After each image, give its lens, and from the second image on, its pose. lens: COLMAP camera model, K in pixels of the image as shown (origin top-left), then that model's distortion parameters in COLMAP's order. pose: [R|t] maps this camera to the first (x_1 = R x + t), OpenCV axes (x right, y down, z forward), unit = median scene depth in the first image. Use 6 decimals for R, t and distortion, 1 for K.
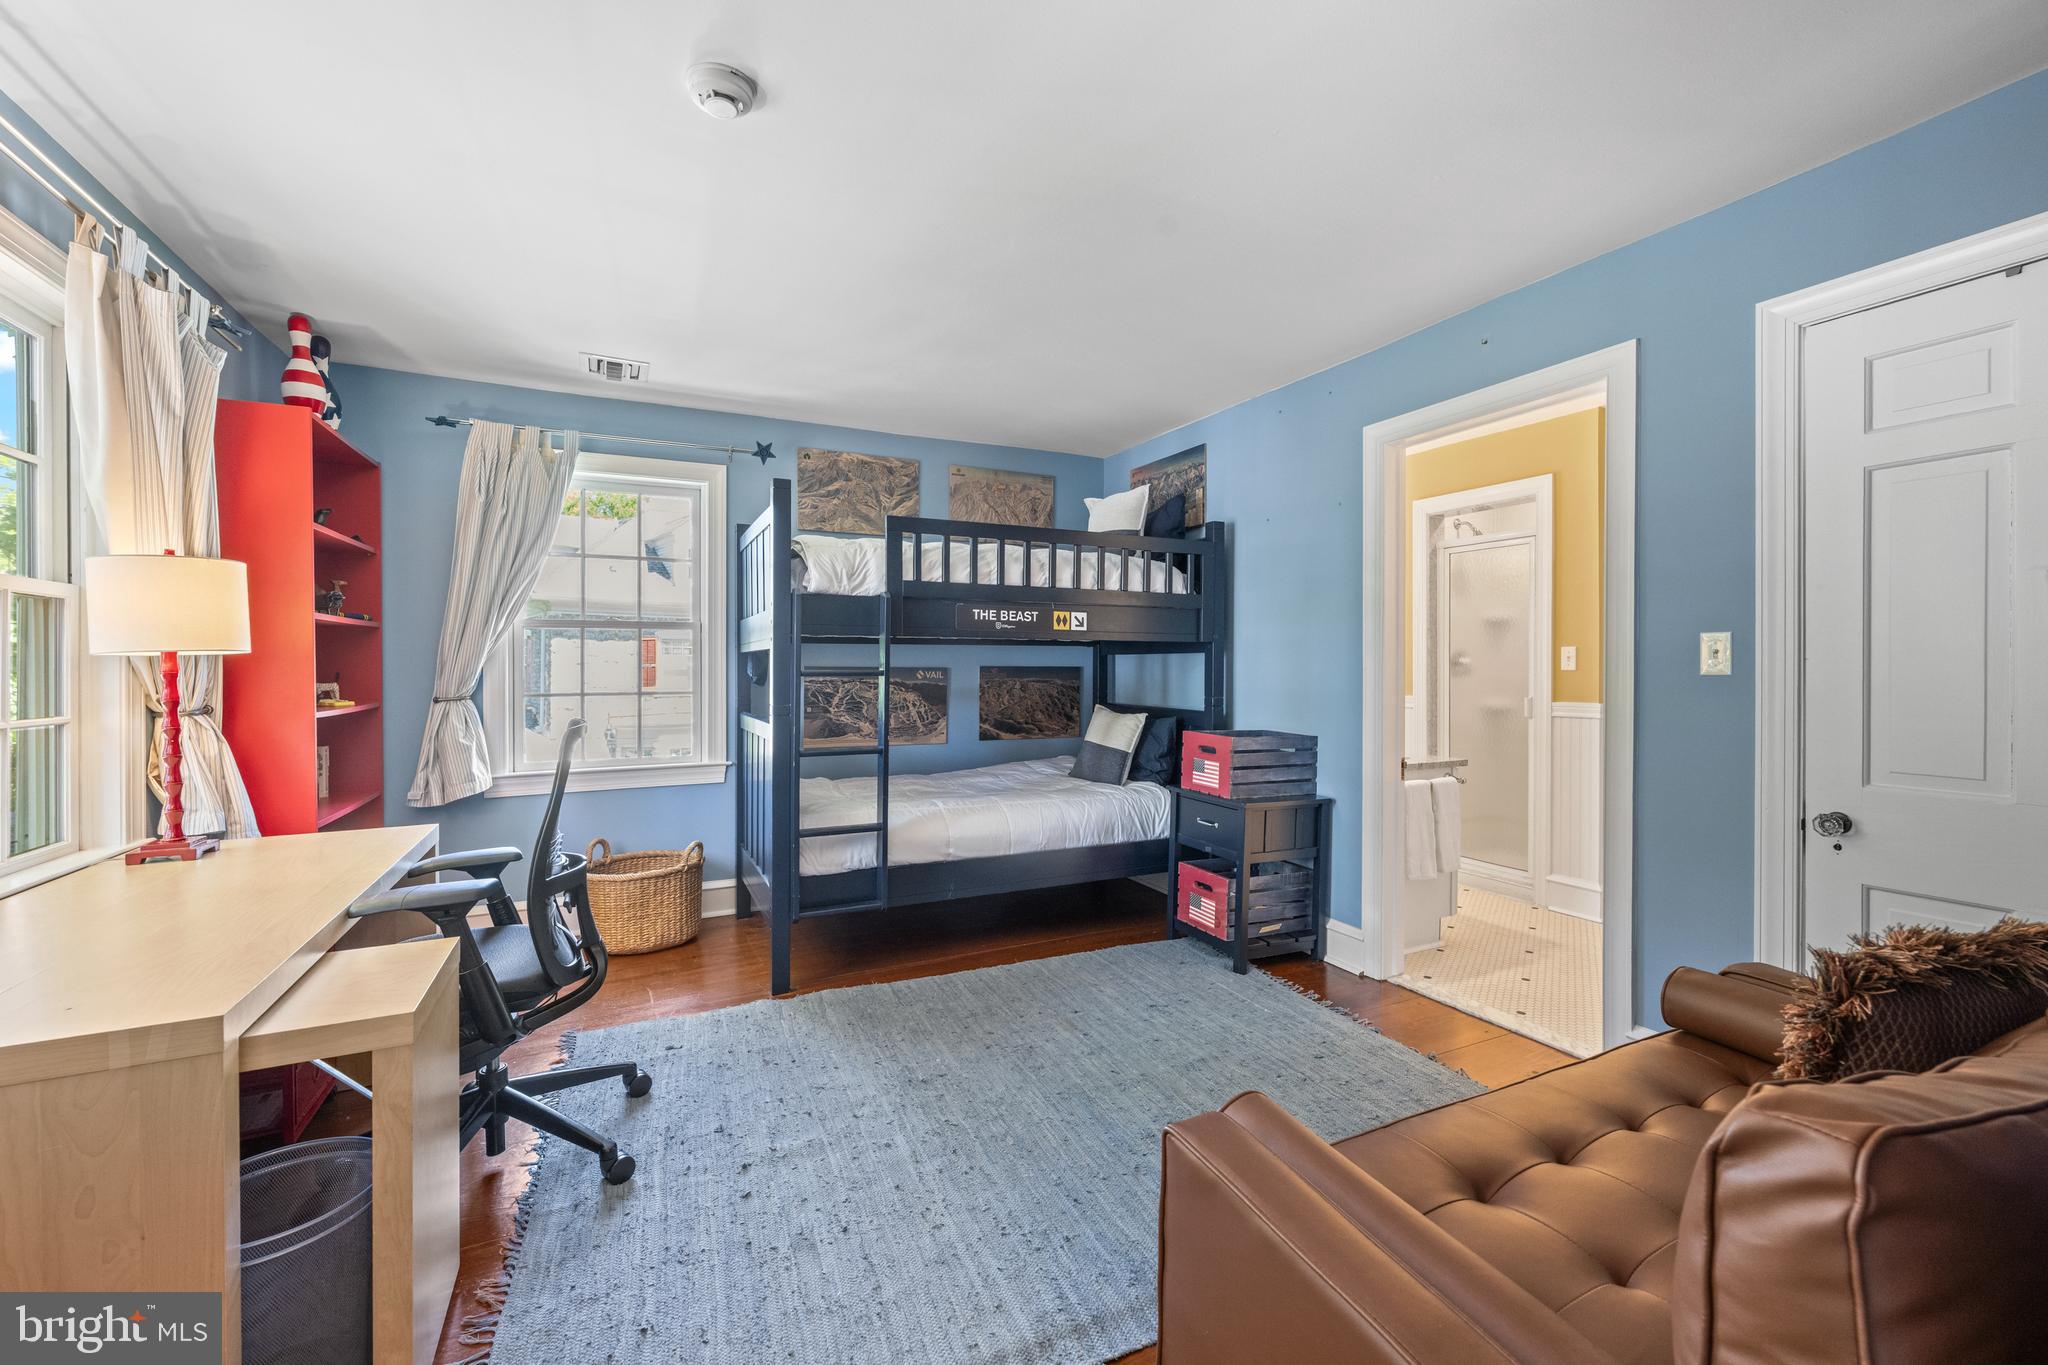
lens RADIAL K [[813.0, 0, 1020.0], [0, 813.0, 668.0], [0, 0, 1]] dist [0.000482, 0.000031]
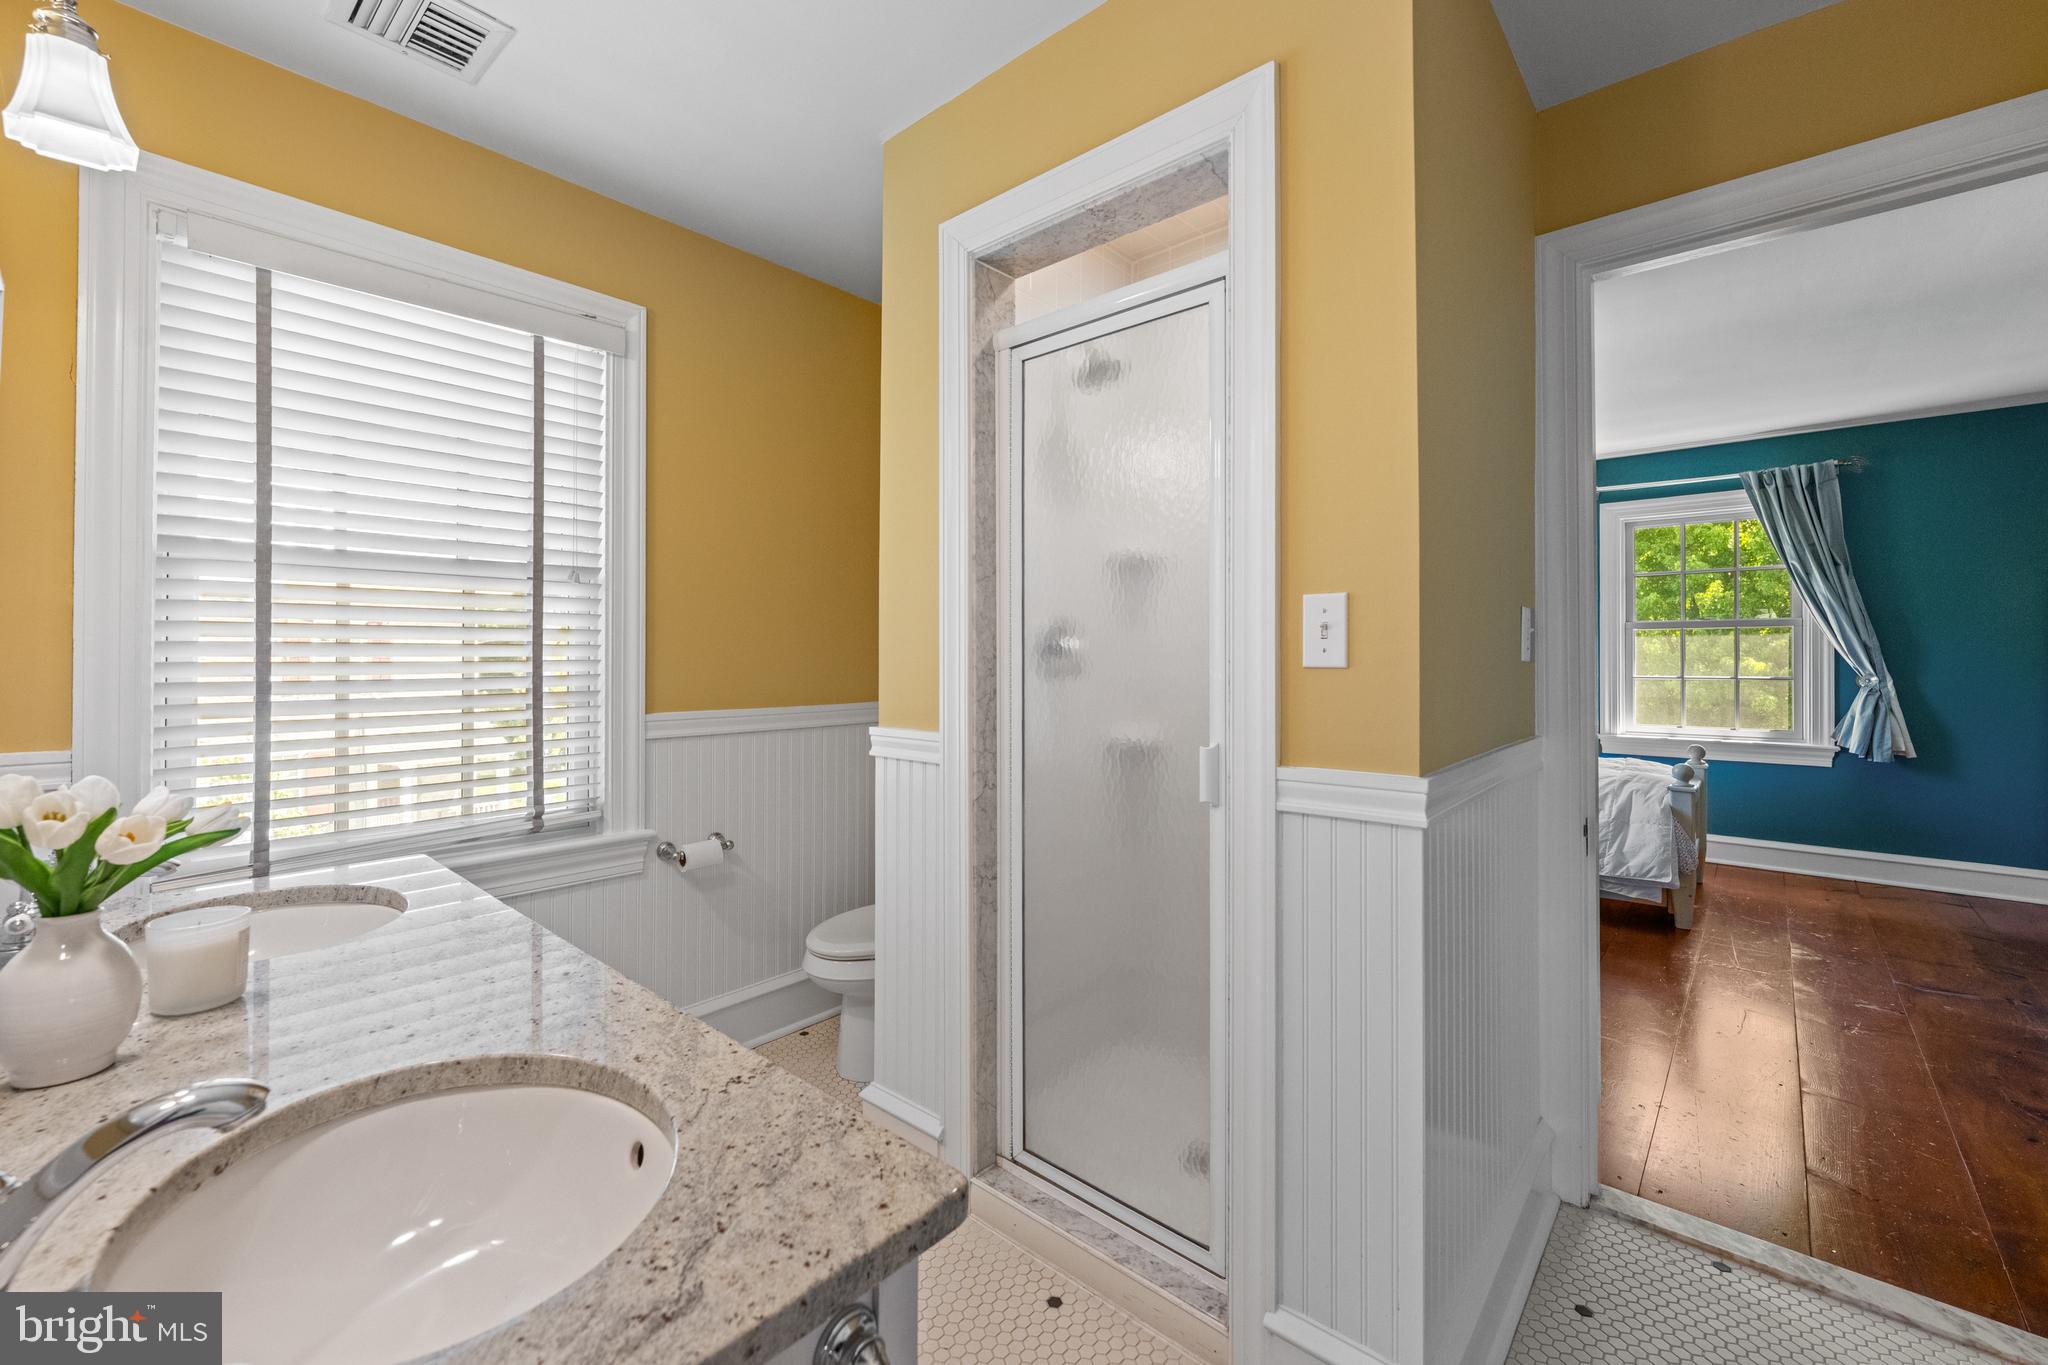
lens RADIAL K [[833.6, 0, 1026.9], [0, 833.6, 654.1], [0, 0, 1]] dist [-0.000417, -0.000031]
pose [[0.923481, 0.000818, 0.383642, 0.418912], [0.001543, 0.999982, -0.005847, -0.000669], [-0.383640, 0.005991, 0.923463, 0.703543]]
